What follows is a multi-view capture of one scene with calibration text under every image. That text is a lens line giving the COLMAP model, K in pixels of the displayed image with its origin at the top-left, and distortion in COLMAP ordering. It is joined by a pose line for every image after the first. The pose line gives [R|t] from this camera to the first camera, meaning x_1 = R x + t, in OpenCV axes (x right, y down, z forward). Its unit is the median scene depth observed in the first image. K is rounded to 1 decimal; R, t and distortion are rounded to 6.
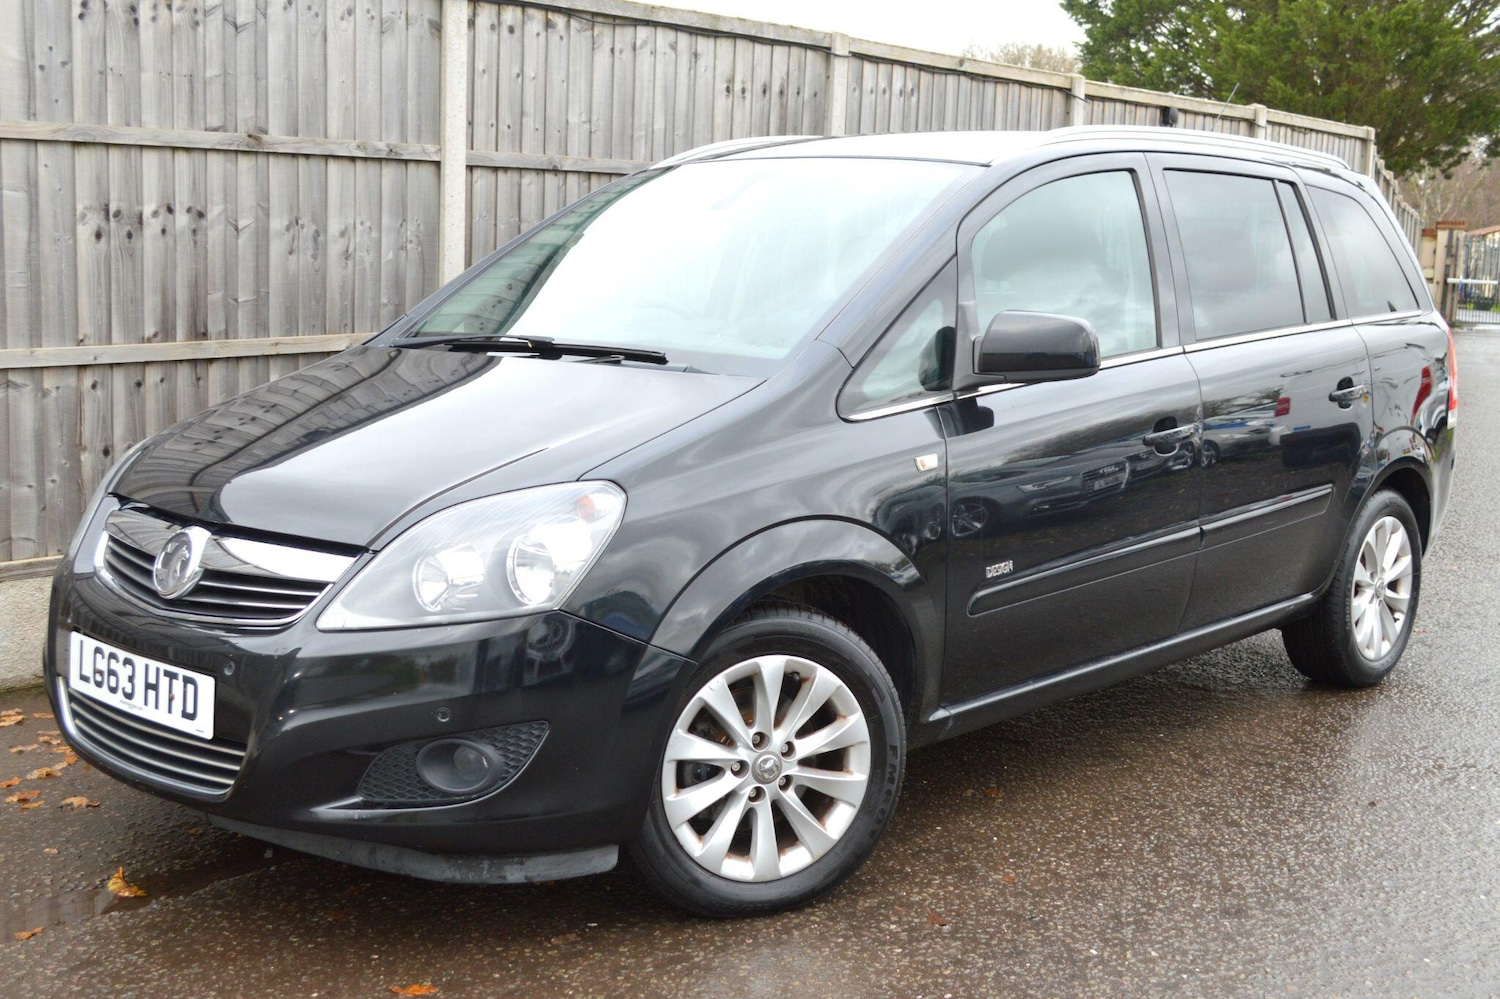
lens RADIAL K [[1731.2, 0, 722.4], [0, 1731.2, 503.5], [0, 0, 1]] dist [-0.010367, -0.025174]
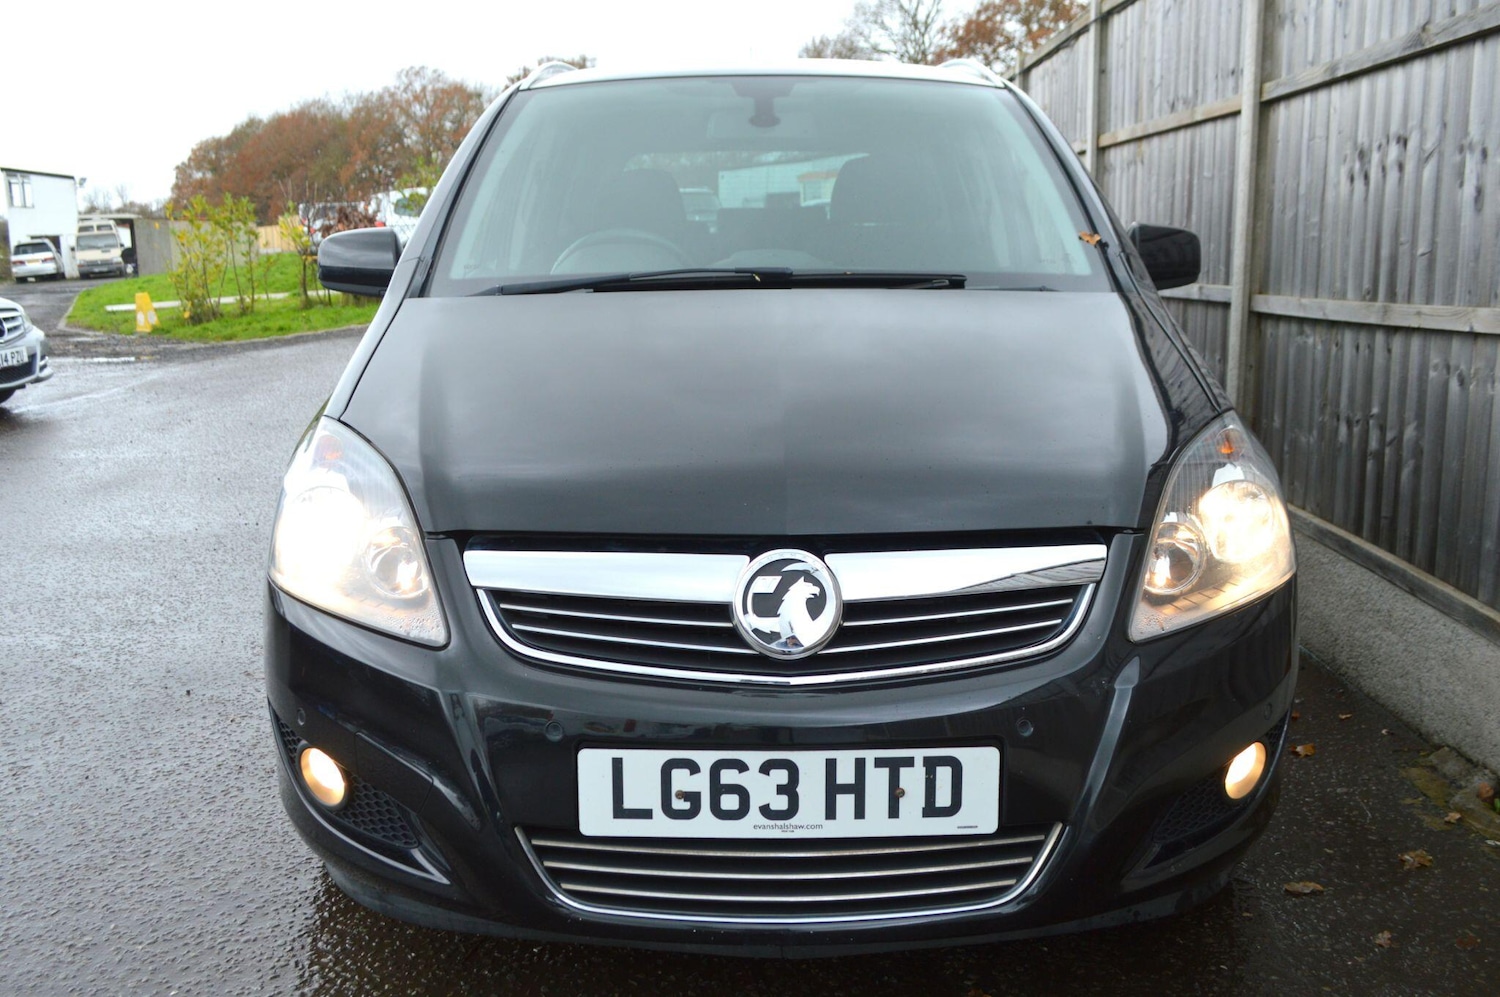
lens RADIAL K [[1372.0, 0, 716.2], [0, 1372.0, 529.2], [0, 0, 1]] dist [-0.020156, -0.009232]
pose [[0.744199, -0.163067, 0.647747, -0.449966], [0.118848, 0.986595, 0.111826, -0.038631], [-0.657299, -0.006237, 0.753604, 0.406922]]
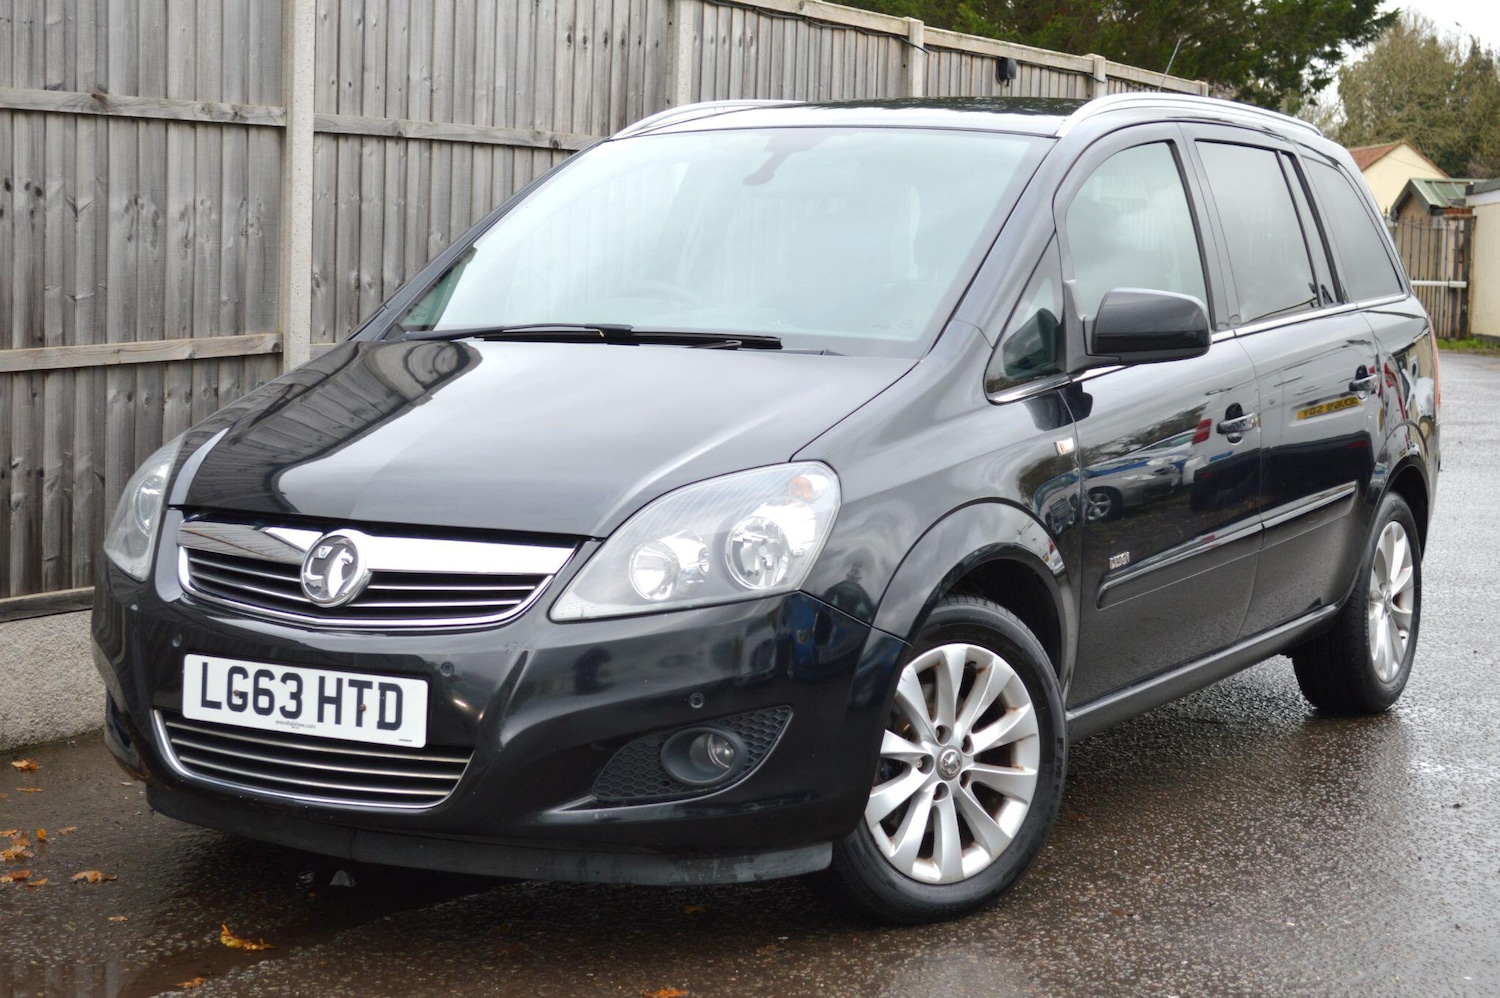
lens RADIAL K [[2563.0, 0, 699.4], [0, 2563.0, 503.4], [0, 0, 1]] dist [-0.016455, -0.035118]
pose [[0.975886, -0.028832, 0.216366, -0.277537], [0.038522, 0.998428, -0.040705, 0.041502], [-0.214853, 0.048058, 0.975463, -0.243178]]
